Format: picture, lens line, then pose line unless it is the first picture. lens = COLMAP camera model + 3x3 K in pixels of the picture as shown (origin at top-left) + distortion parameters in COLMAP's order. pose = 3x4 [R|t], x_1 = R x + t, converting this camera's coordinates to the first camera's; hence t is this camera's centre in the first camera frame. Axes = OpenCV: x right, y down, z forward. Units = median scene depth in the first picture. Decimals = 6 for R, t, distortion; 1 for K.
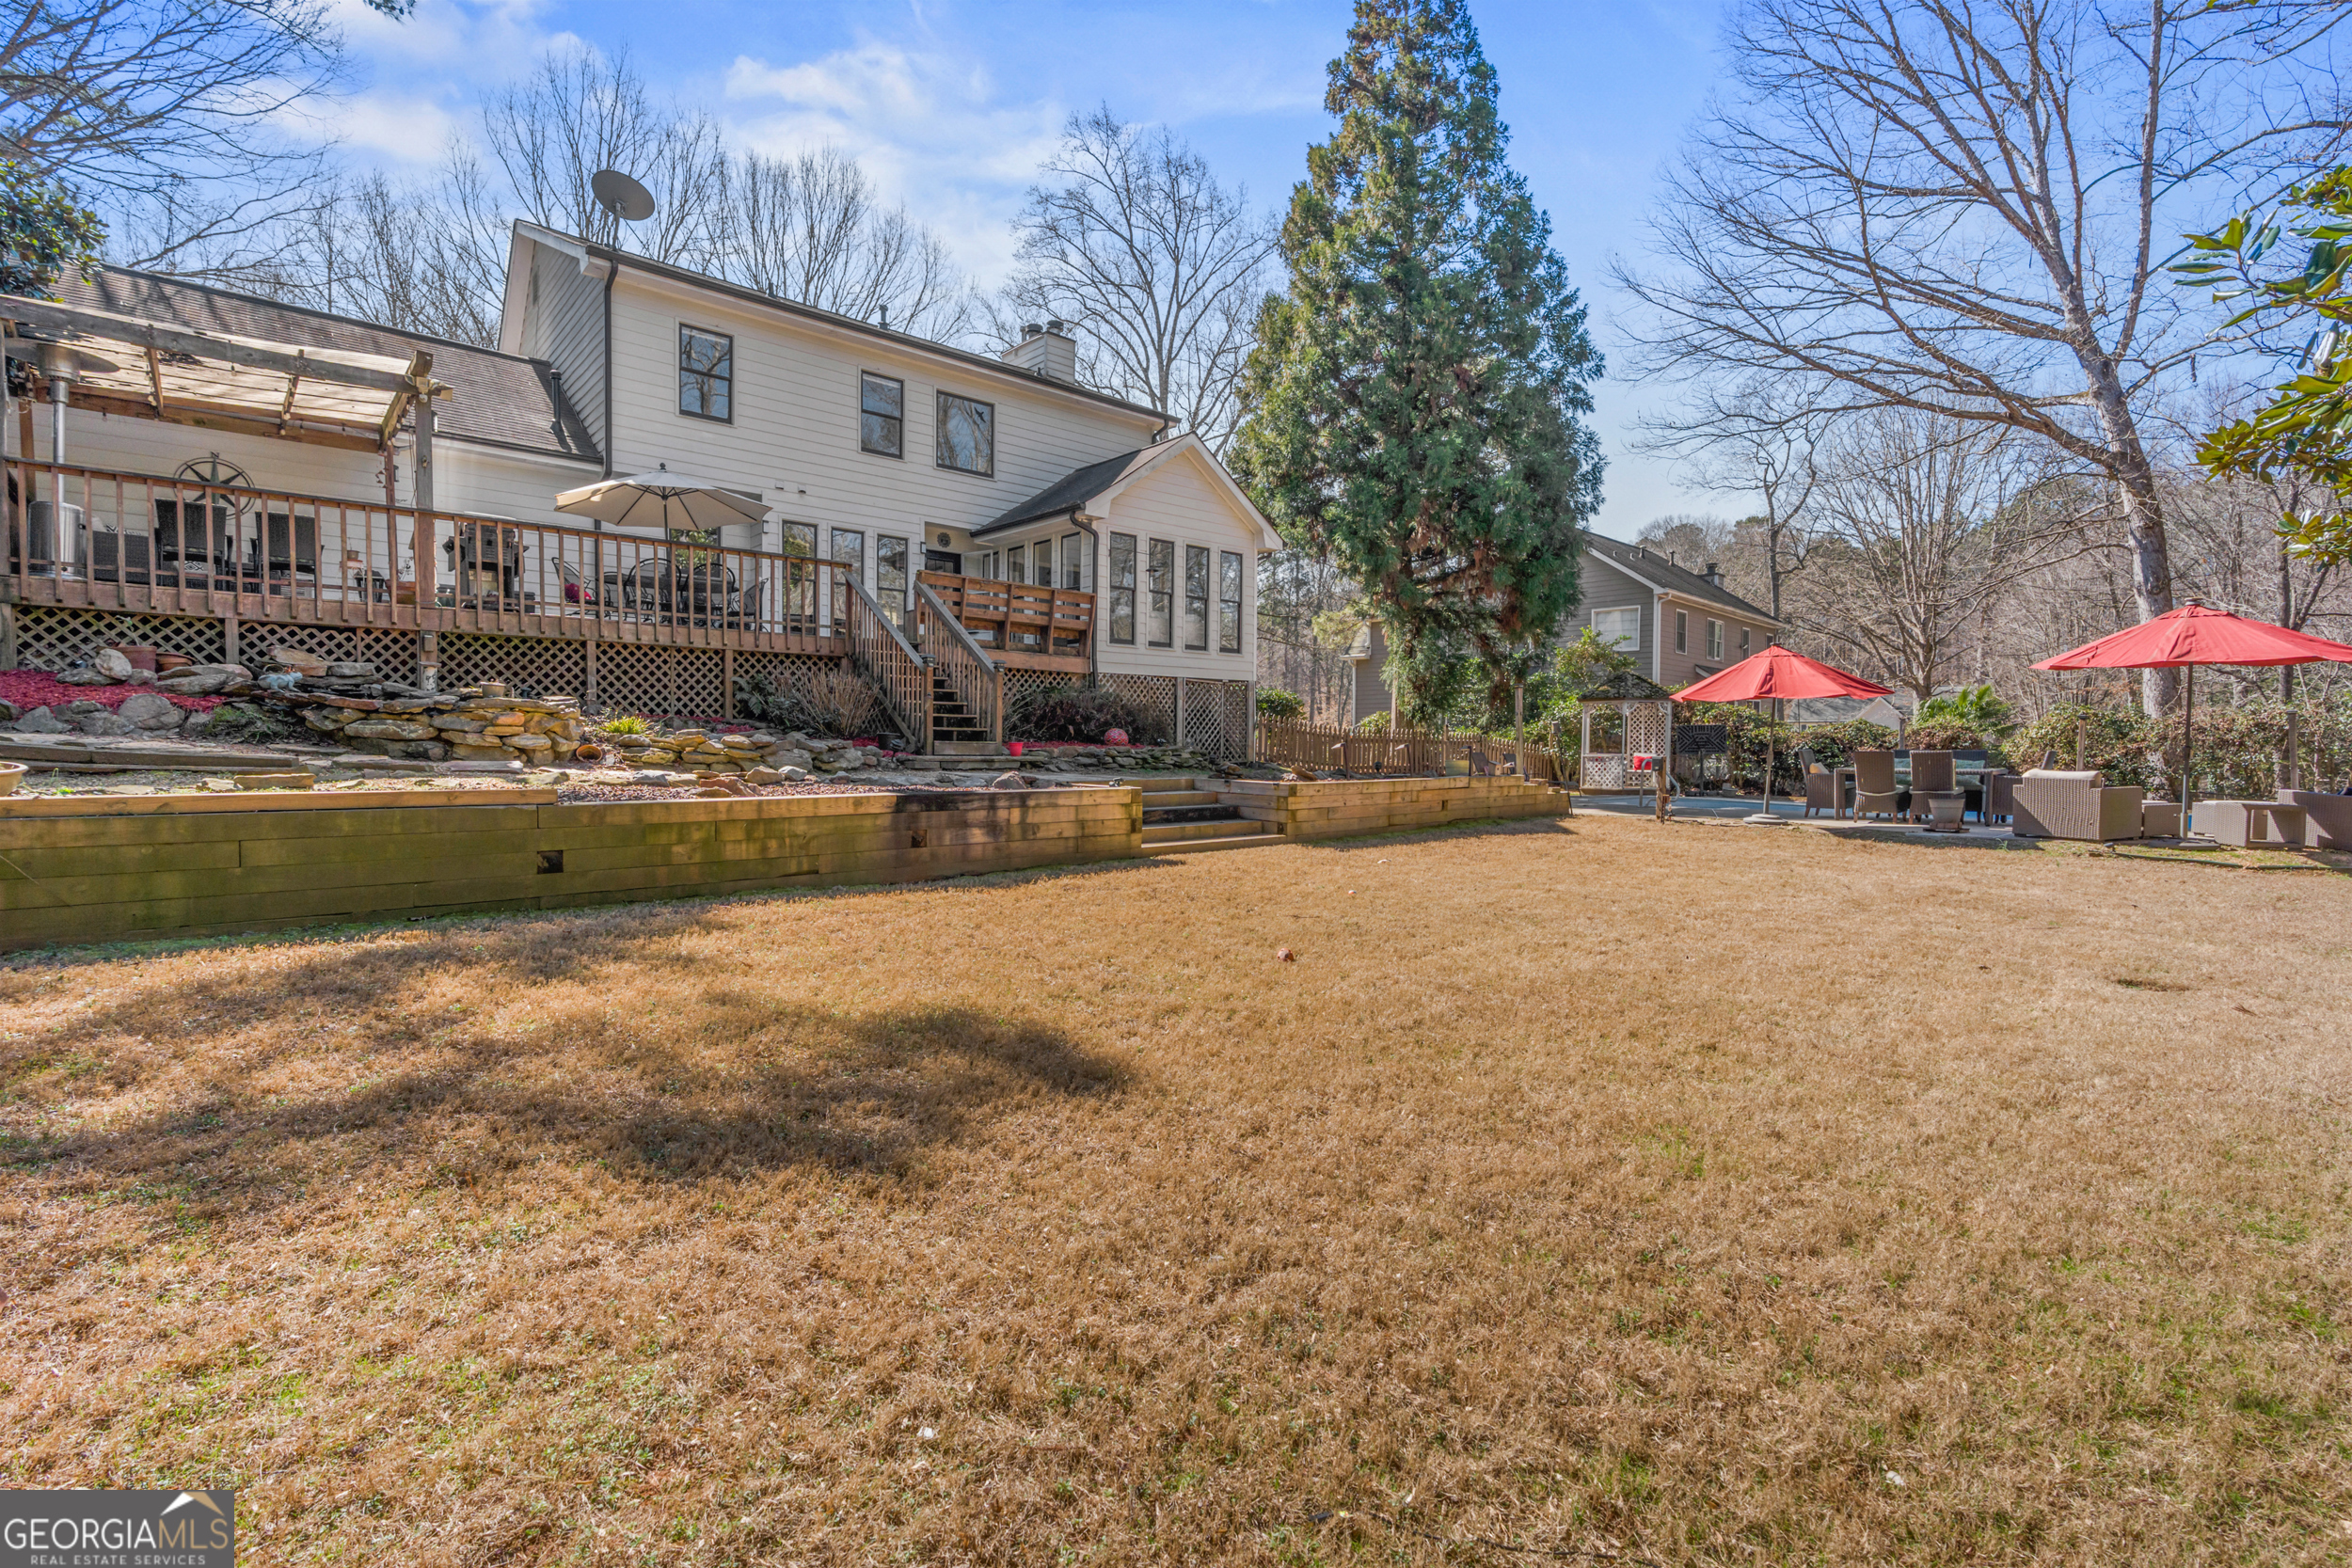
lens RADIAL K [[1056.7, 0, 1187.9], [0, 1056.7, 777.5], [0, 0, 1]] dist [-0.001967, 0.000882]
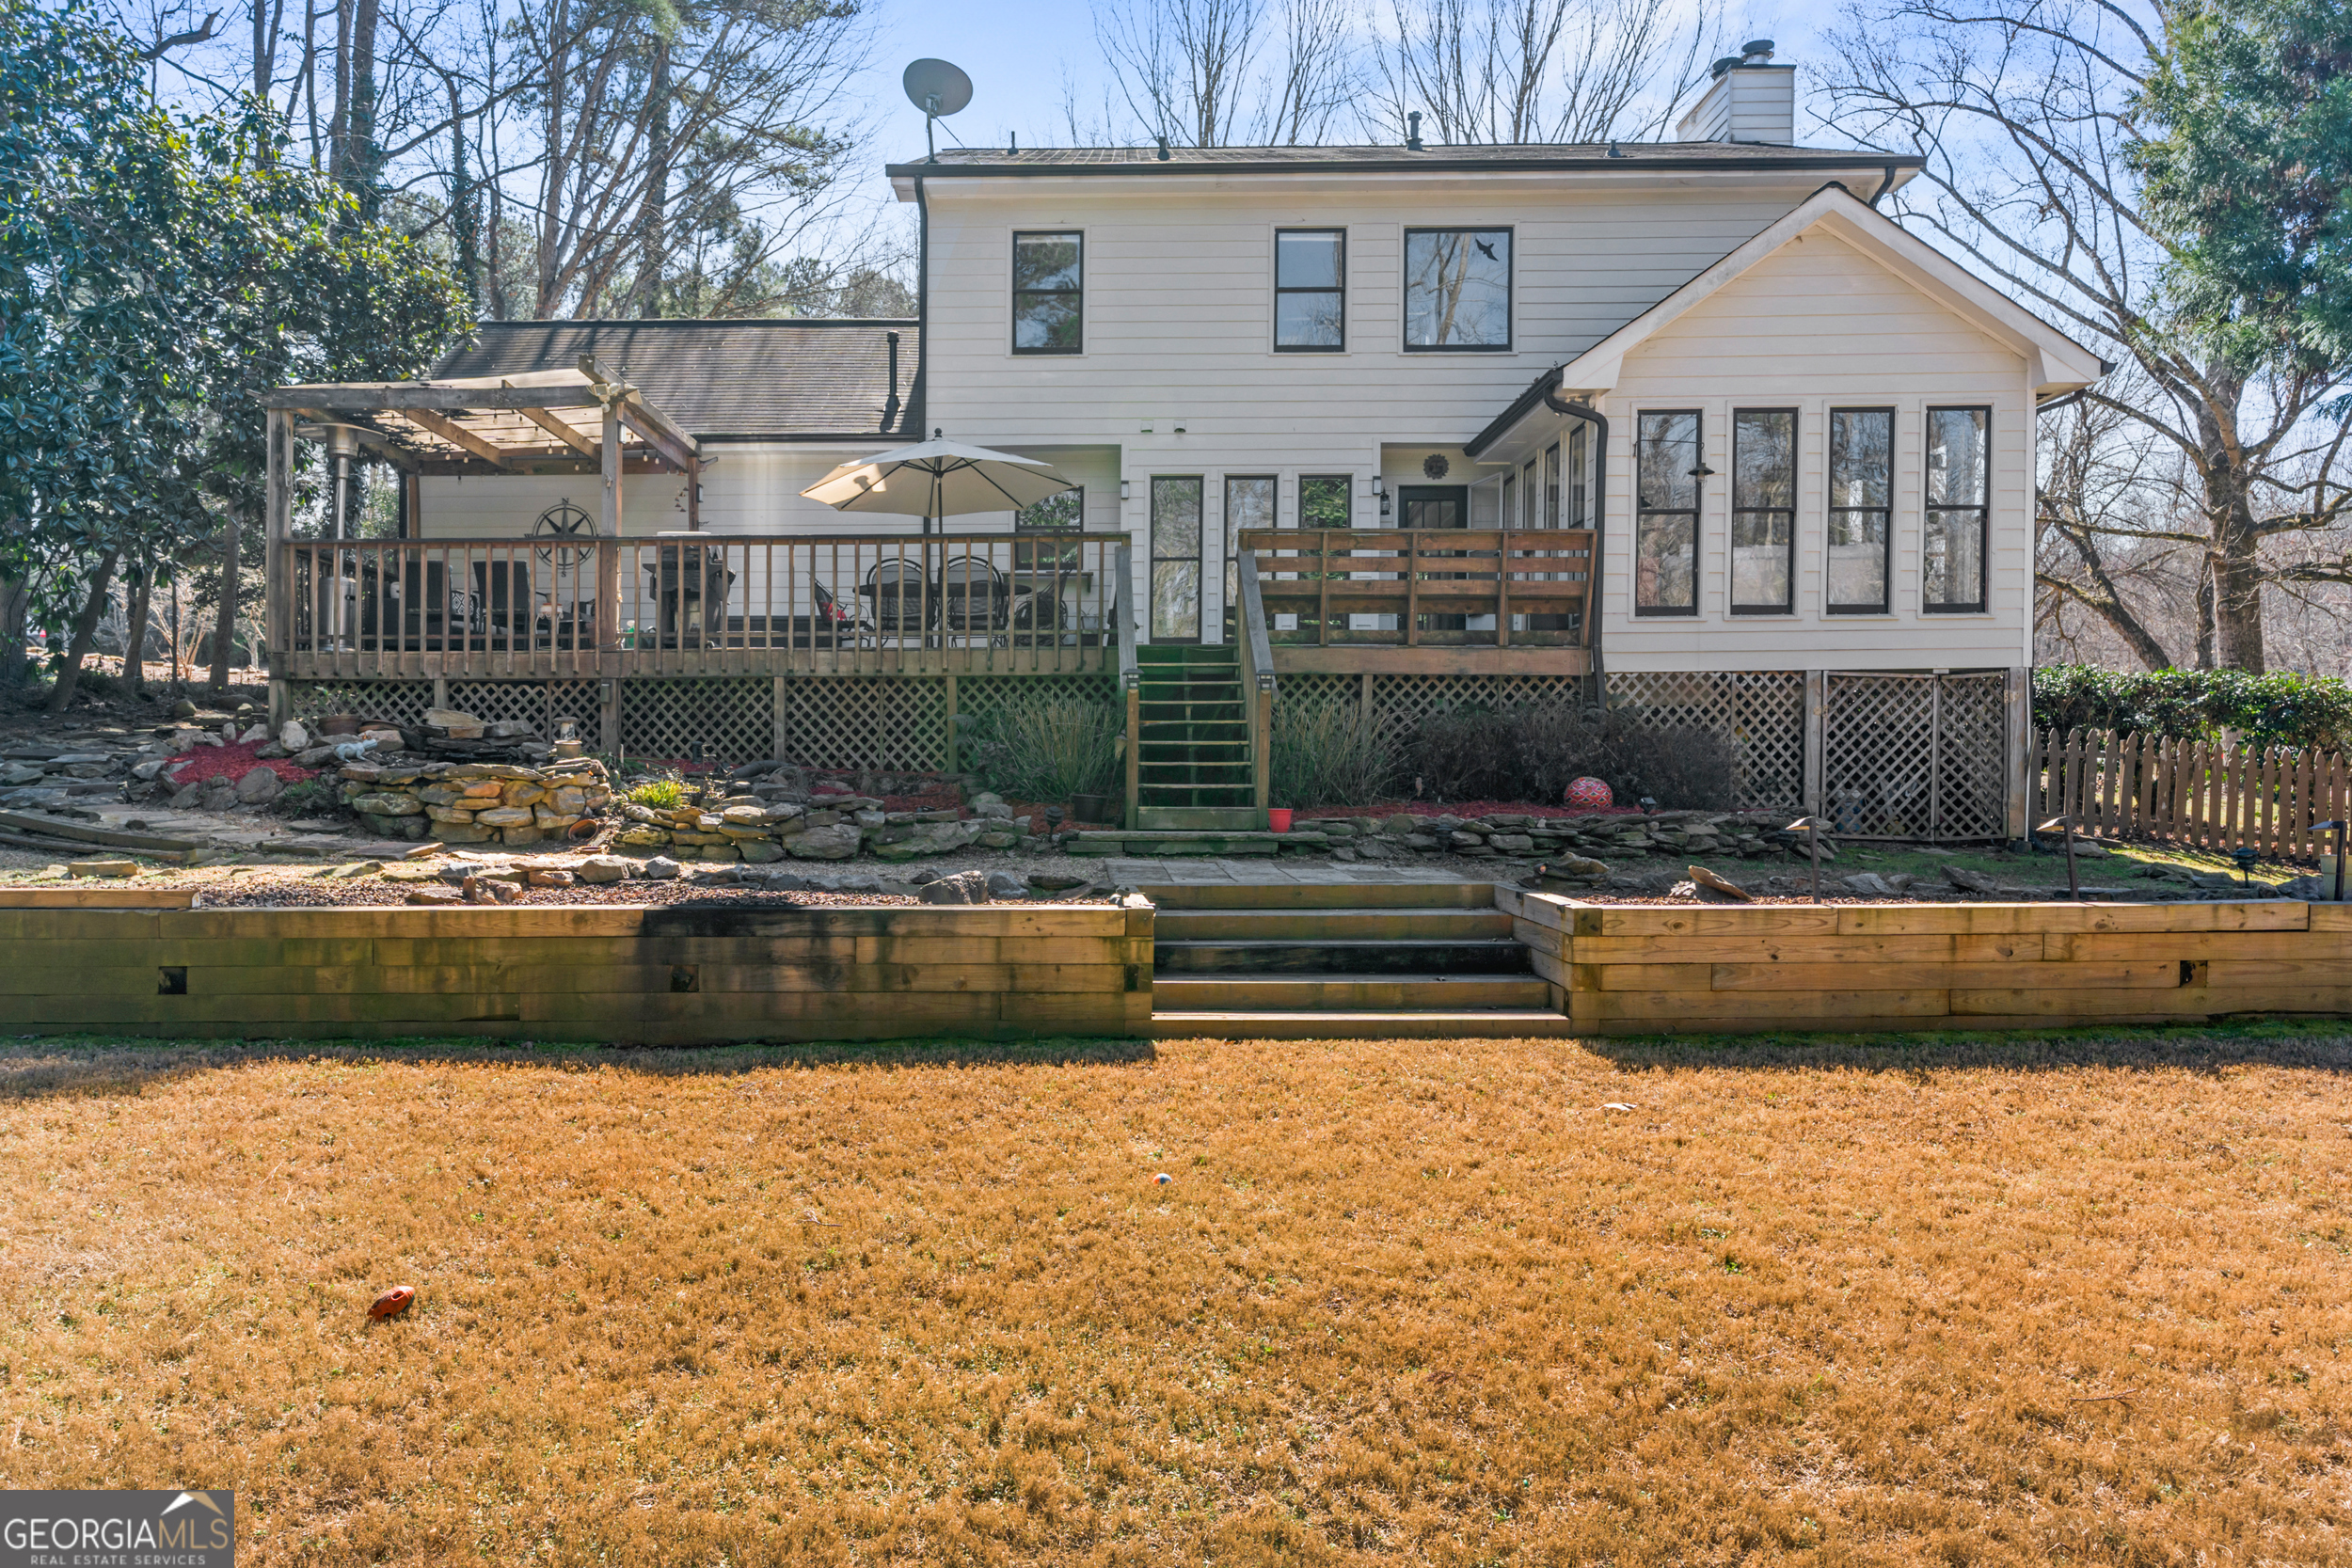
lens RADIAL K [[1551.2, 0, 1169.1], [0, 1551.2, 801.4], [0, 0, 1]] dist [-0.009602, -0.002771]
pose [[0.721278, 0.003689, -0.692636, 0.430807], [-0.013387, 0.999873, -0.008615, -0.032091], [0.692516, 0.015486, 0.721236, 0.378762]]
